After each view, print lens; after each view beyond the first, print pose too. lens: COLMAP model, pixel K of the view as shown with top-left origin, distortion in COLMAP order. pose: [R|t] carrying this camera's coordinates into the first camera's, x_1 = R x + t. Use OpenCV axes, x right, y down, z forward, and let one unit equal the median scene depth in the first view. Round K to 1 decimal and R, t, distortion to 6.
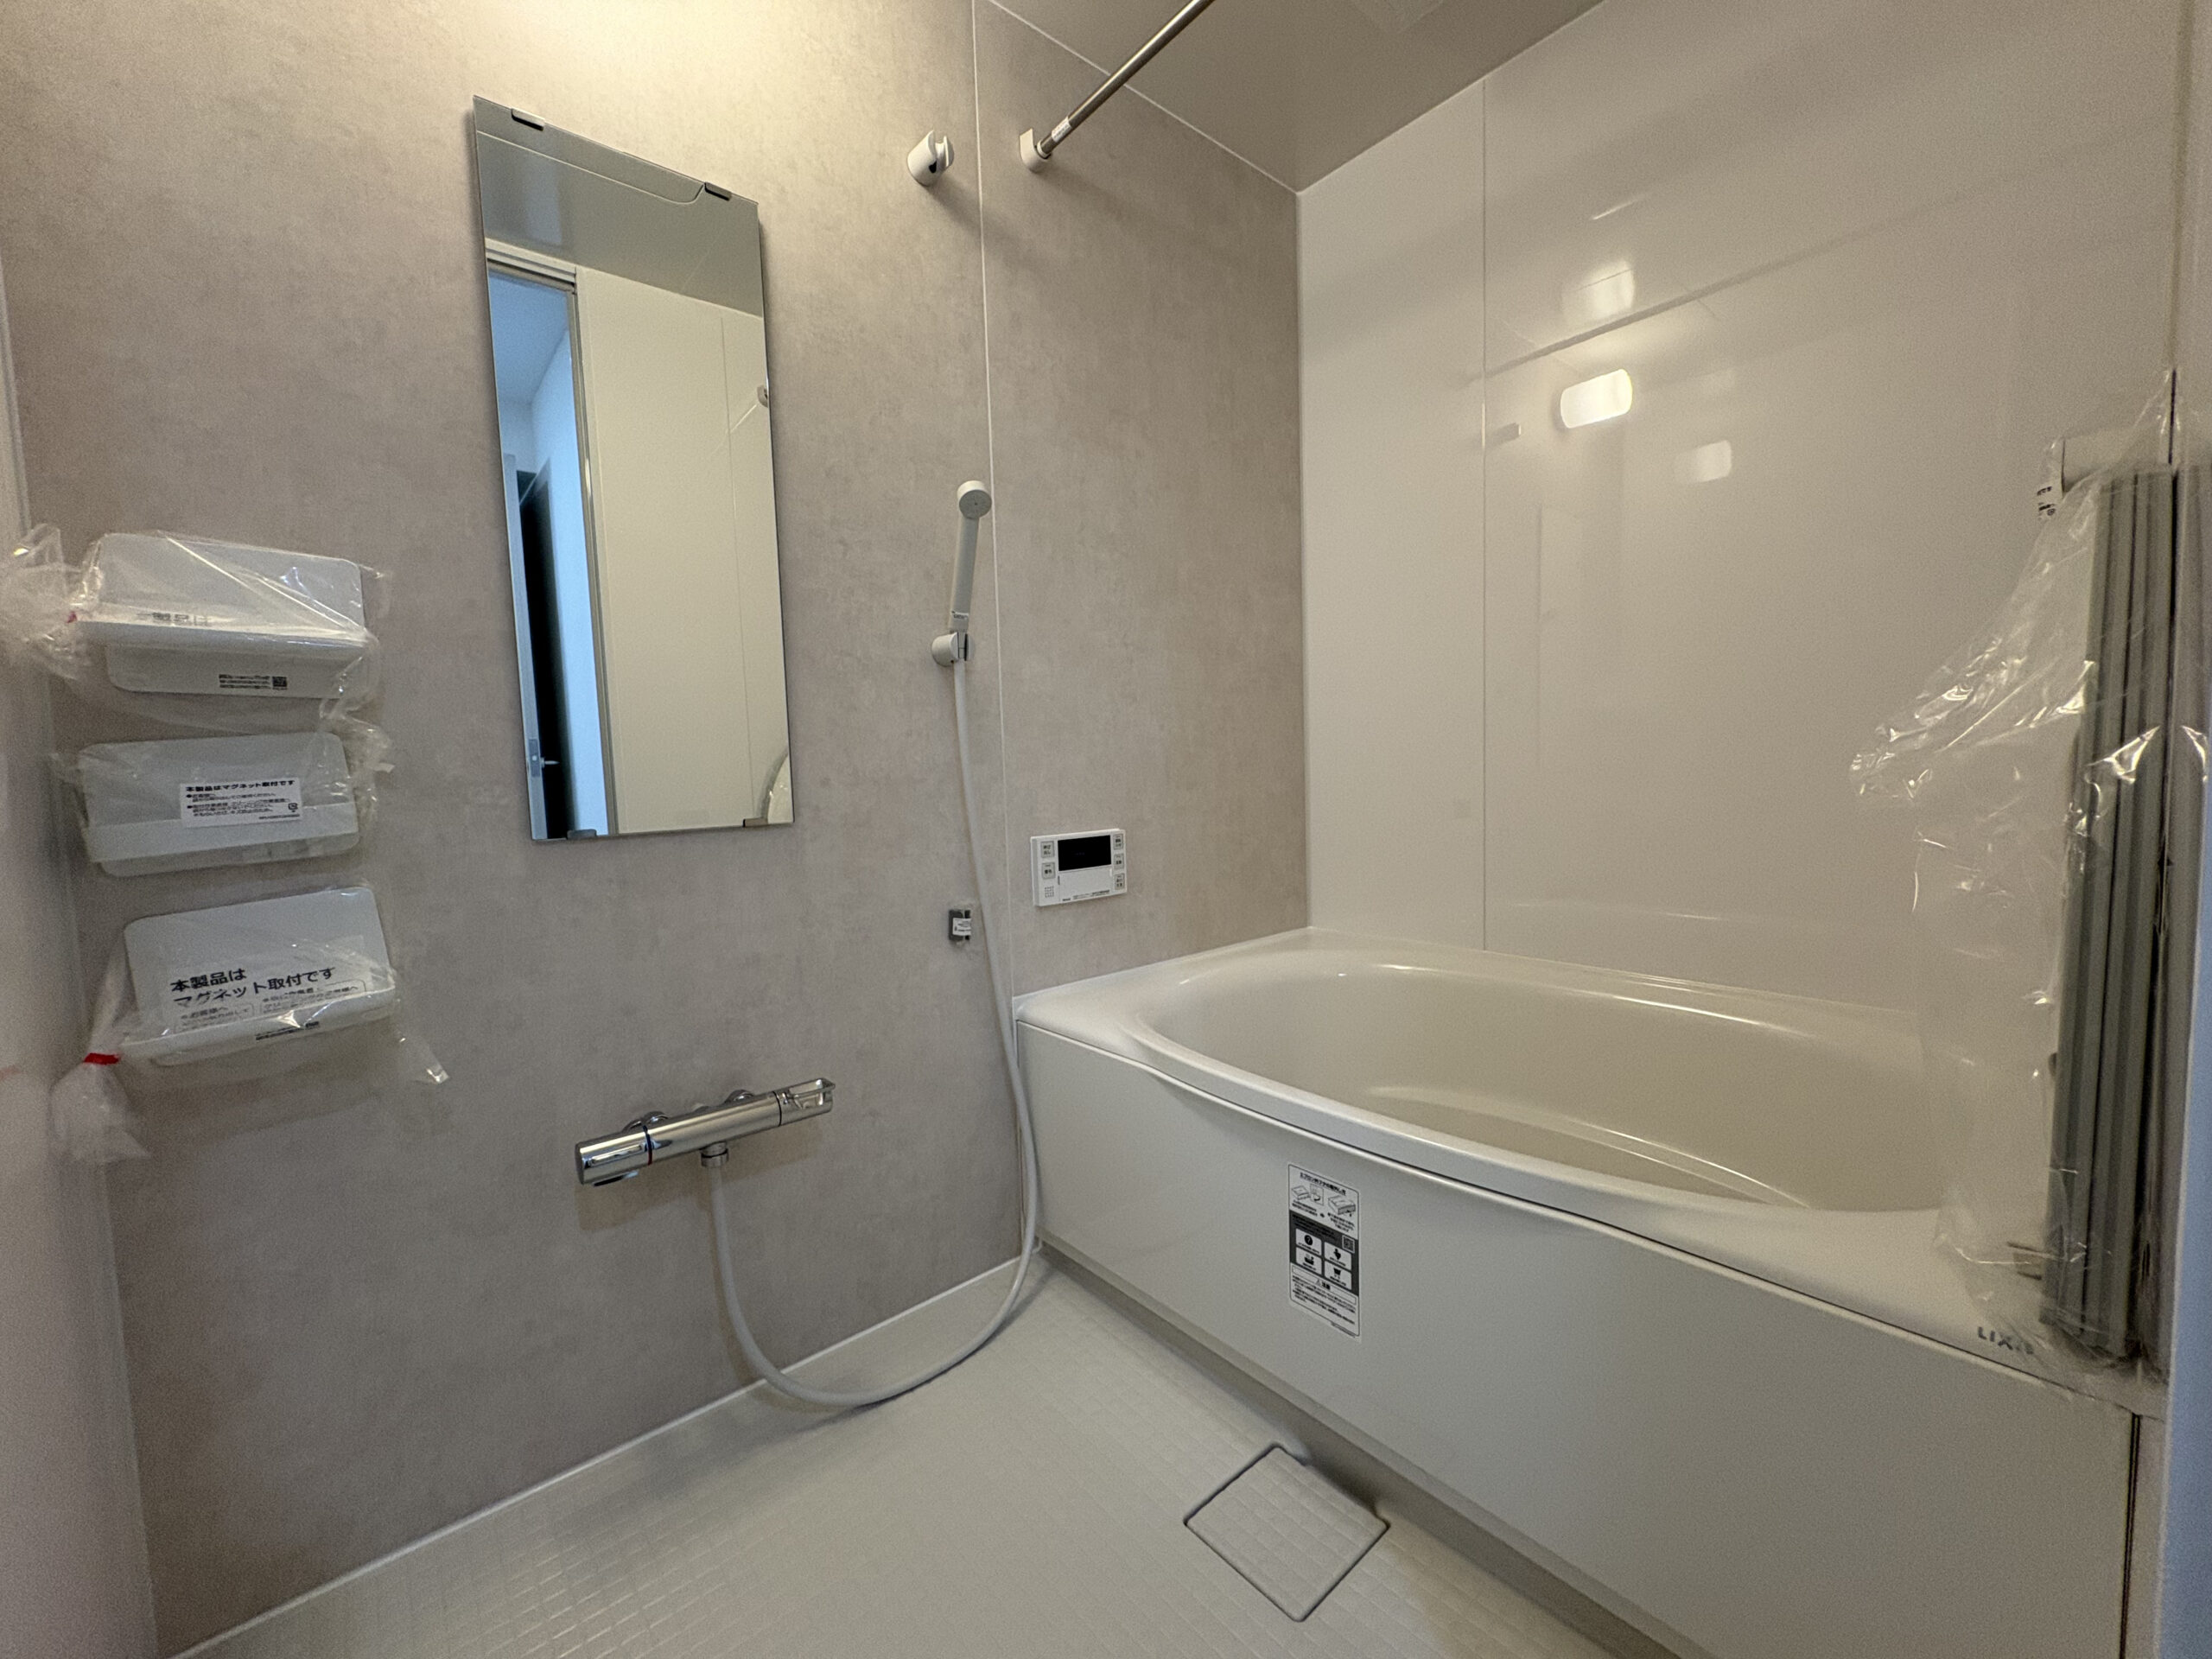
lens RADIAL K [[882.8, 0, 1106.1], [0, 882.8, 823.5], [0, 0, 1]] dist [0.000616, 0.000110]
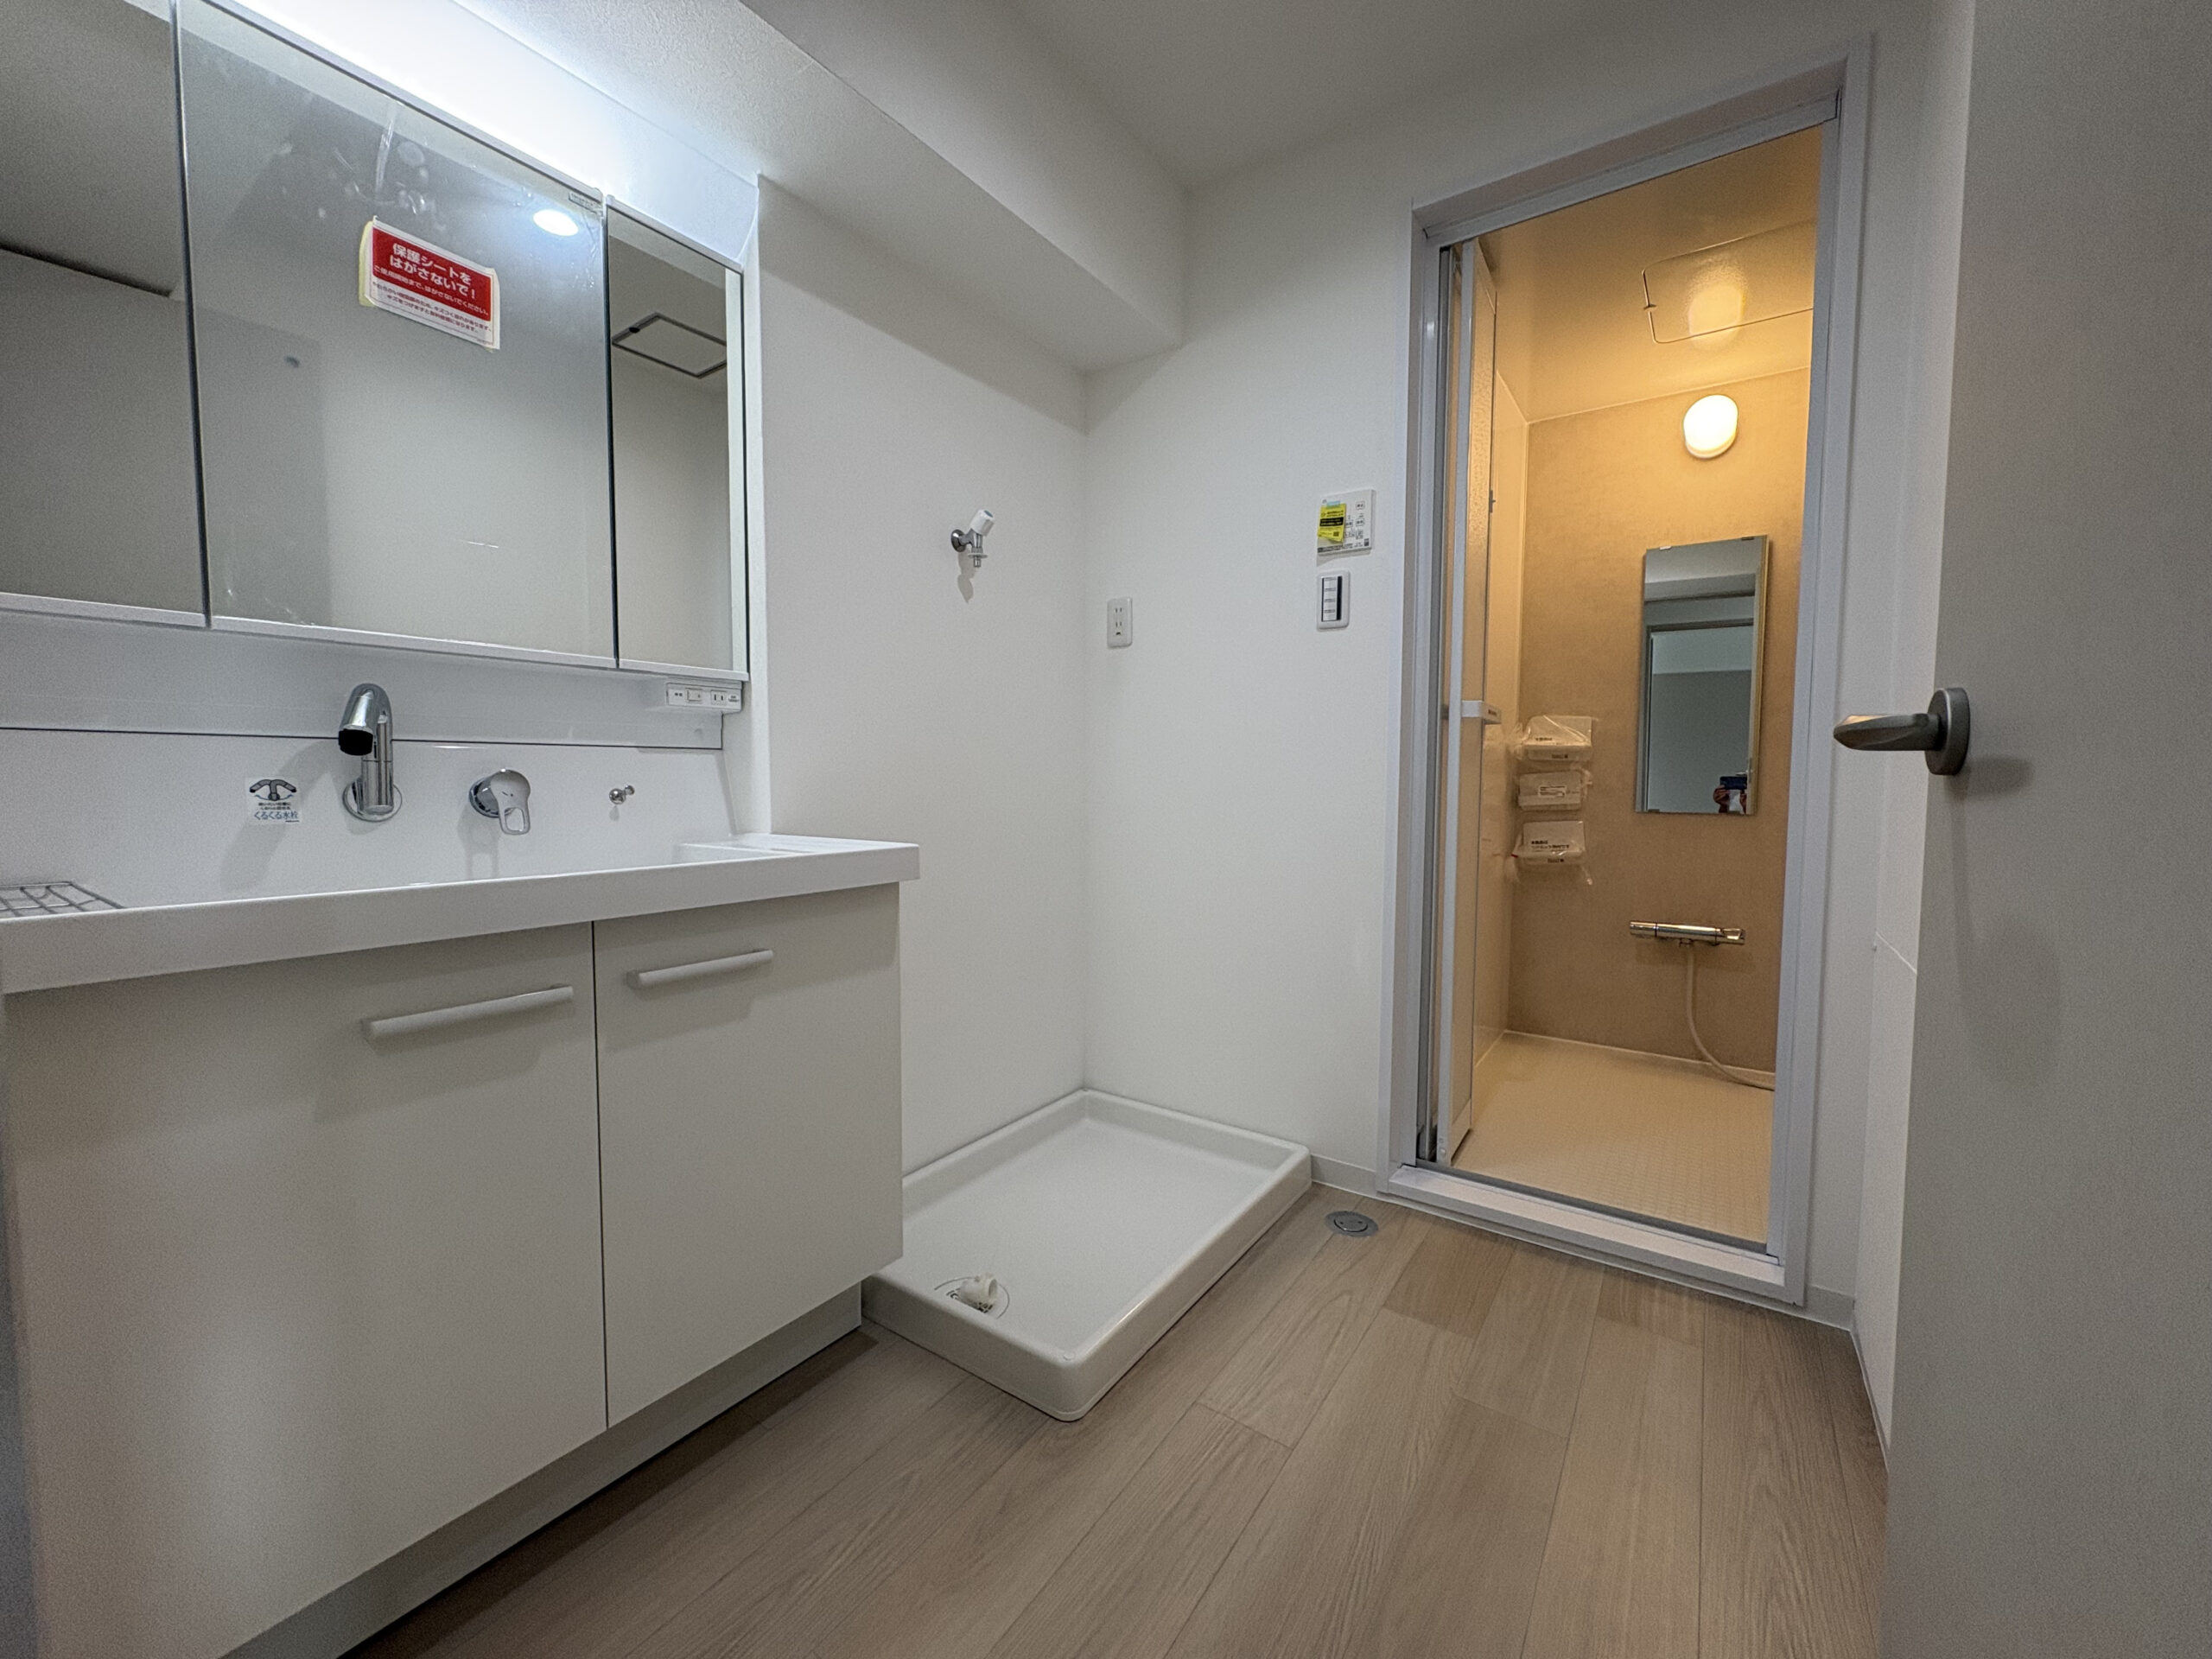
lens RADIAL K [[882.8, 0, 1107.4], [0, 882.8, 827.7], [0, 0, 1]] dist [0.000616, 0.000110]
pose [[0.248870, 0.087951, -0.964535, 1.945351], [-0.084510, 0.994042, 0.068836, 0.023232], [0.964843, 0.064382, 0.254820, -1.560421]]
